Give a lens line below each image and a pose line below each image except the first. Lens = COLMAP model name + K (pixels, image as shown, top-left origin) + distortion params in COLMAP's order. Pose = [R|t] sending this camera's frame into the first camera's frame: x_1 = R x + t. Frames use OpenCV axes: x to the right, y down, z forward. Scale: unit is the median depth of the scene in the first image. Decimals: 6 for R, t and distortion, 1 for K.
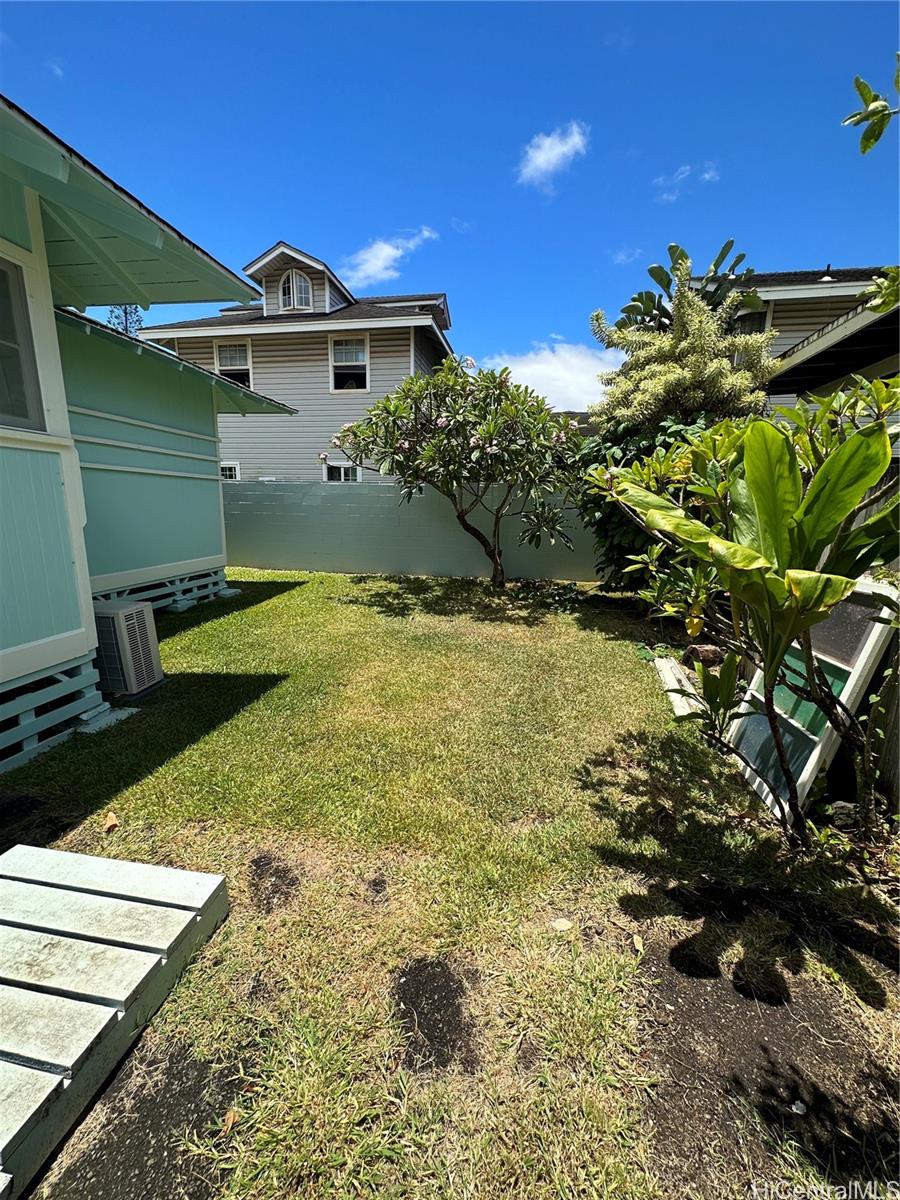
lens RADIAL K [[477.4, 0, 446.6], [0, 477.4, 600.8], [0, 0, 1]] dist [-0.003380, 0.001031]
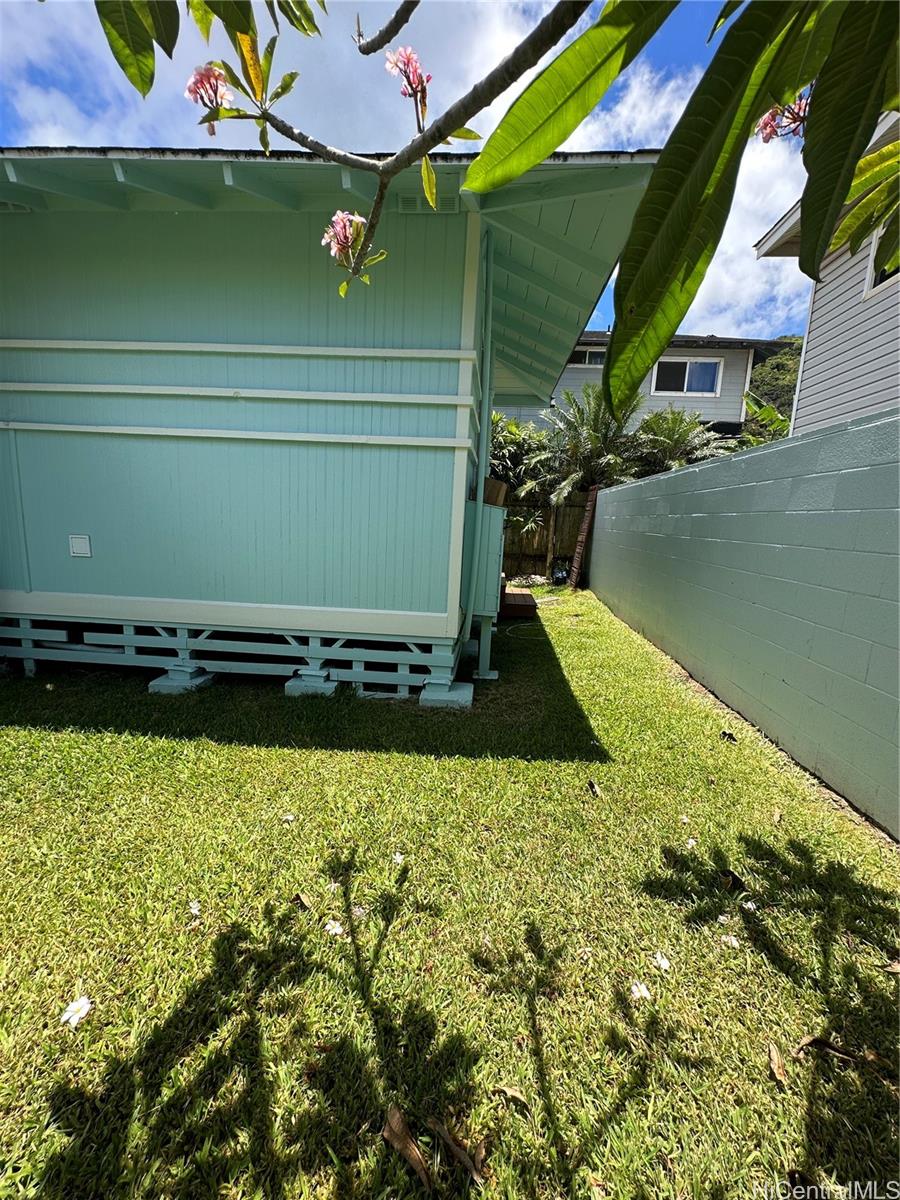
lens RADIAL K [[477.4, 0, 448.6], [0, 477.4, 597.9], [0, 0, 1]] dist [-0.003380, 0.001031]
pose [[0.076538, 0.154664, -0.984998, -0.023068], [-0.235342, 0.962785, 0.132889, -0.190167], [0.968894, 0.221640, 0.110088, 1.041280]]
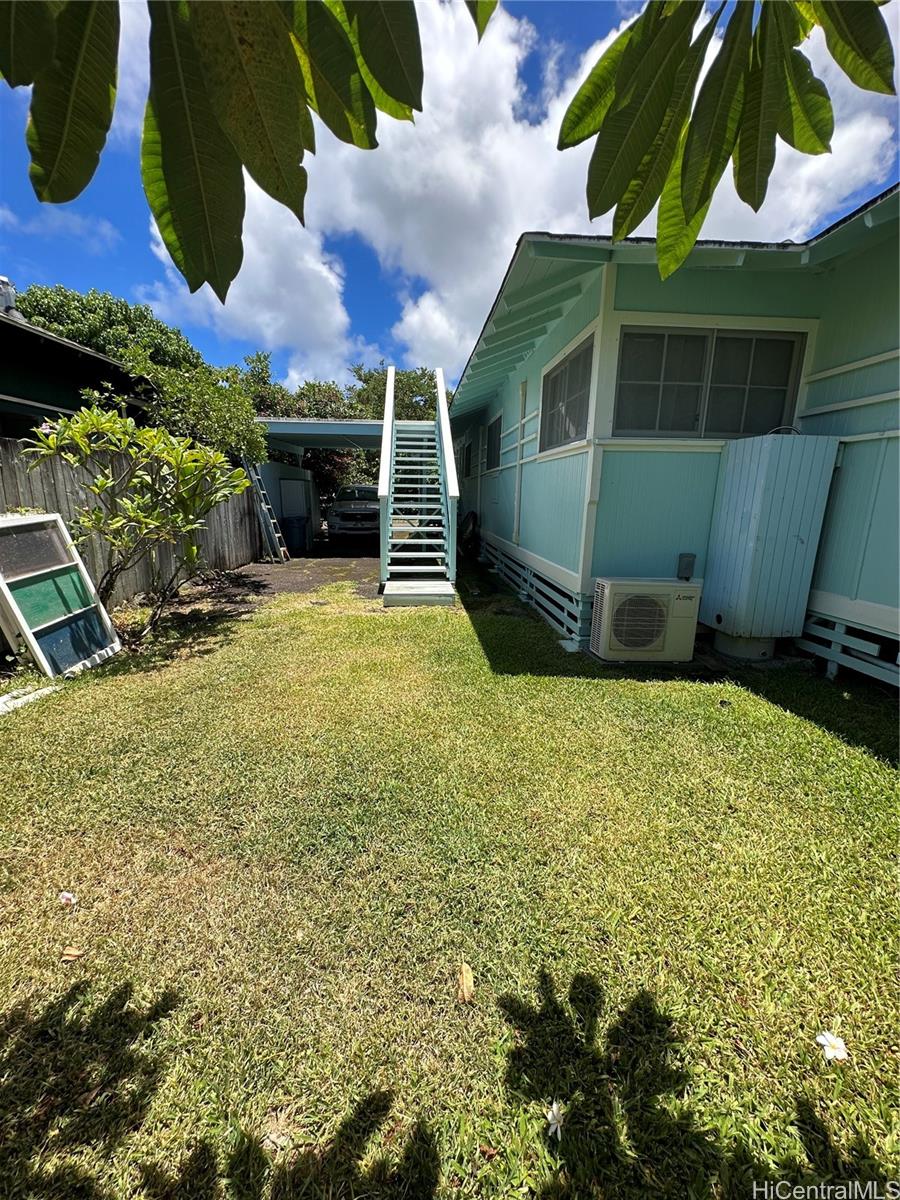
lens RADIAL K [[477.4, 0, 449.9], [0, 477.4, 597.9], [0, 0, 1]] dist [-0.003380, 0.001031]
pose [[-0.972544, 0.020514, -0.231812, -0.013520], [-0.072374, 0.920051, 0.385056, -0.191841], [0.221178, 0.391261, -0.893306, 1.022088]]
